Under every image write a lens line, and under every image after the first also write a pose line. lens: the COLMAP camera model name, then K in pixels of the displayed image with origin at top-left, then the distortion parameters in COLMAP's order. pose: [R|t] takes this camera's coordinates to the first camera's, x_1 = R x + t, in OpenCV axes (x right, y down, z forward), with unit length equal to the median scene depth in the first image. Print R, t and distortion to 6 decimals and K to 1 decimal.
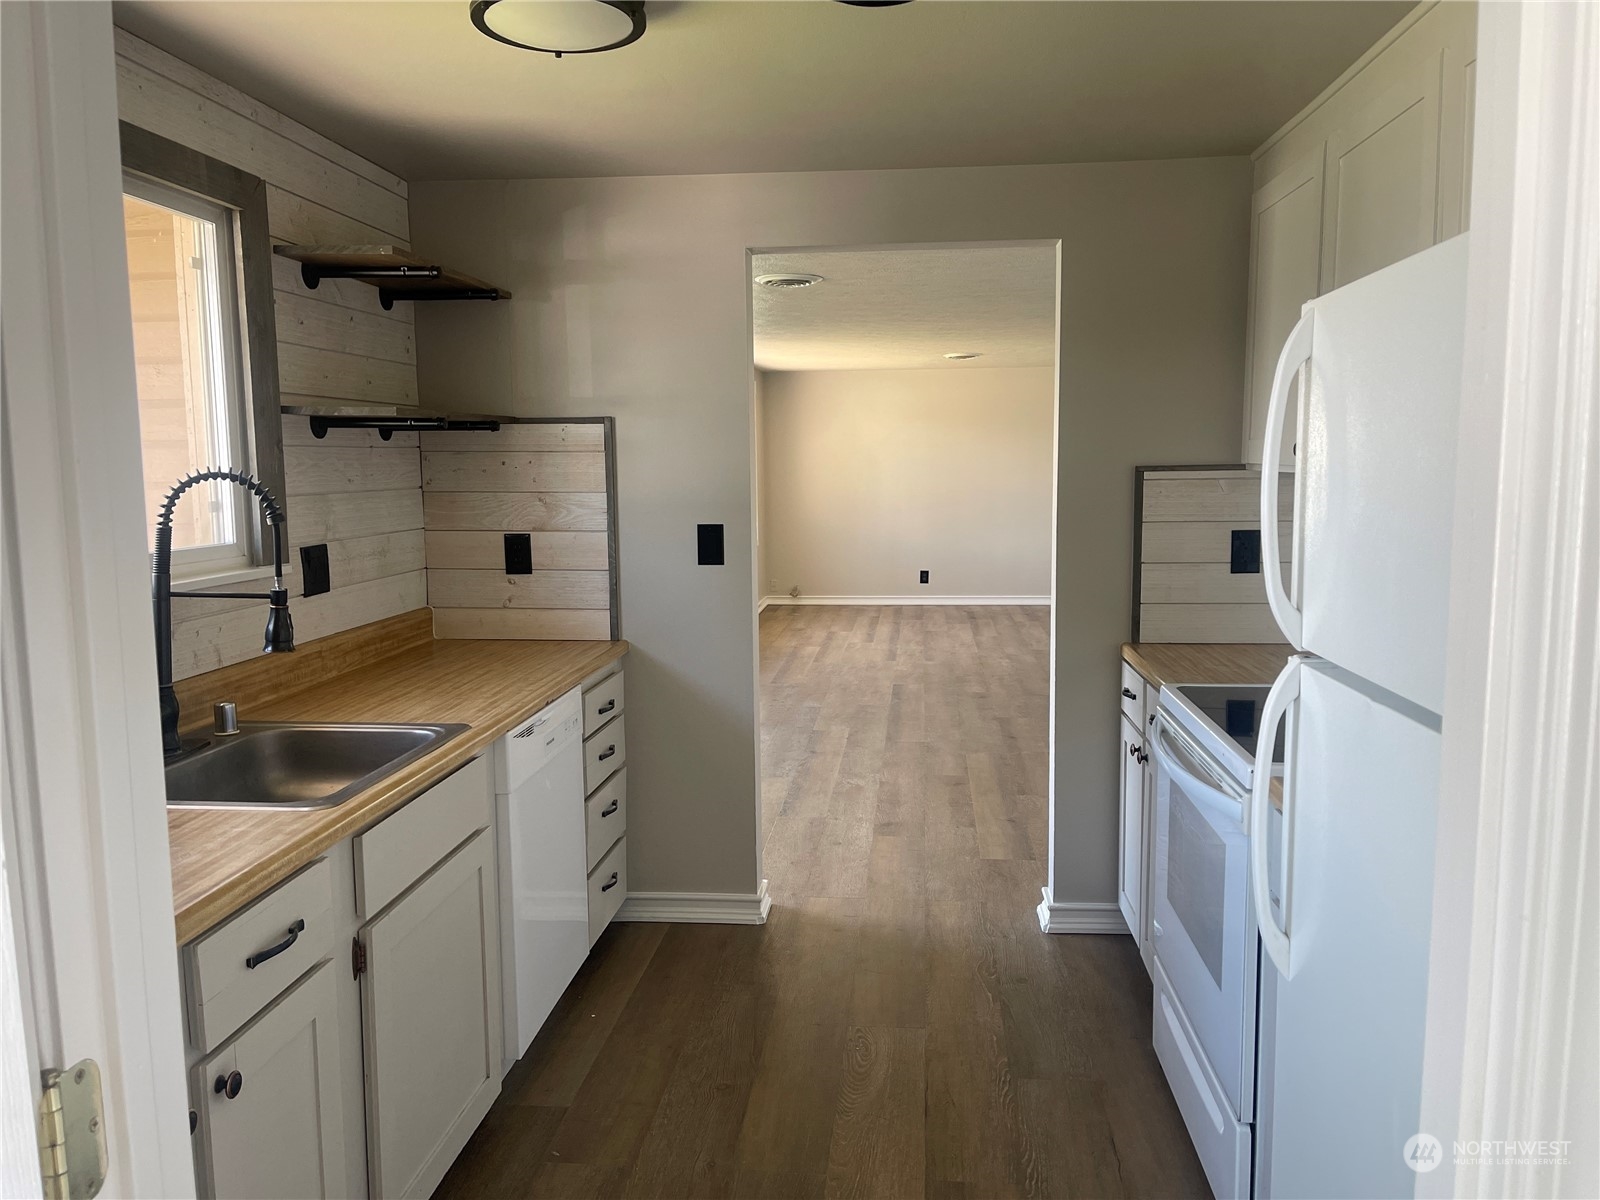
lens RADIAL K [[1195.8, 0, 802.4], [0, 1195.8, 598.3], [0, 0, 1]] dist [0.066868, -0.085071]
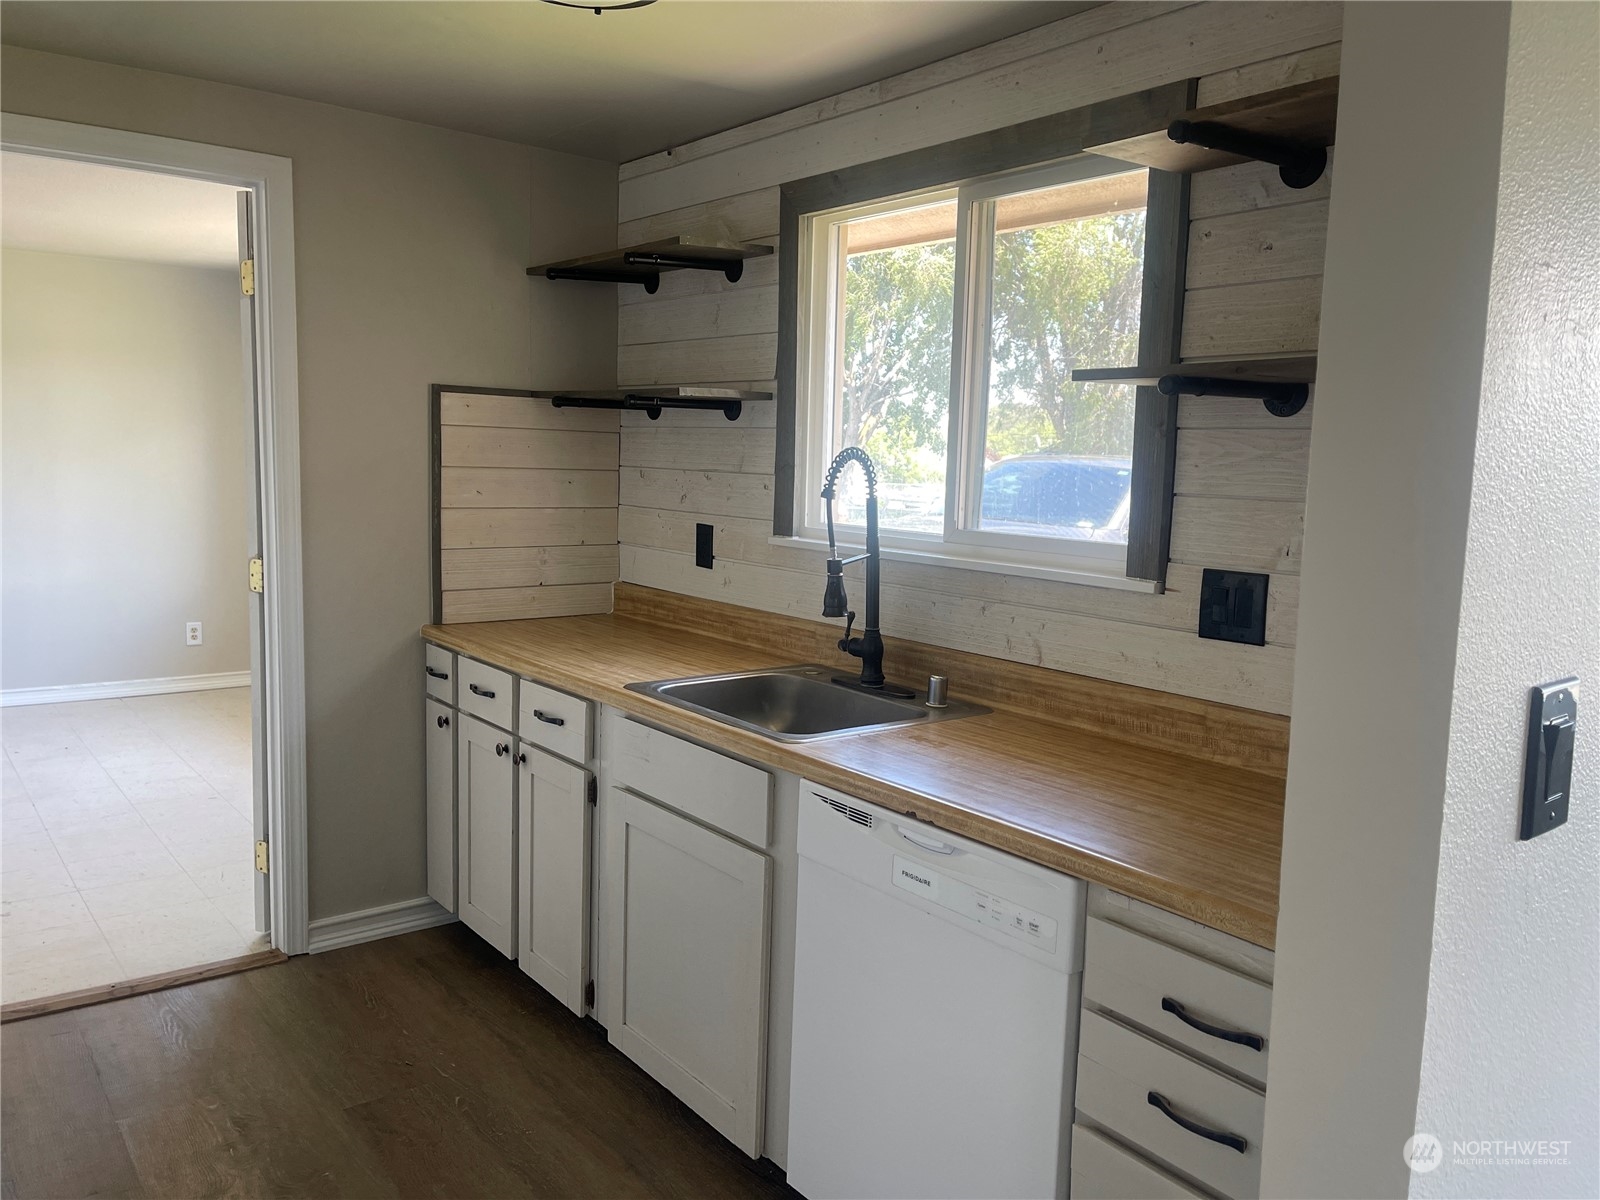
lens RADIAL K [[1195.8, 0, 802.4], [0, 1195.8, 598.3], [0, 0, 1]] dist [0.066868, -0.085071]
pose [[-0.718550, 0.070117, -0.691931, 0.272445], [-0.104396, 0.972758, 0.206987, -0.155214], [0.687595, 0.220966, -0.691656, 1.390694]]
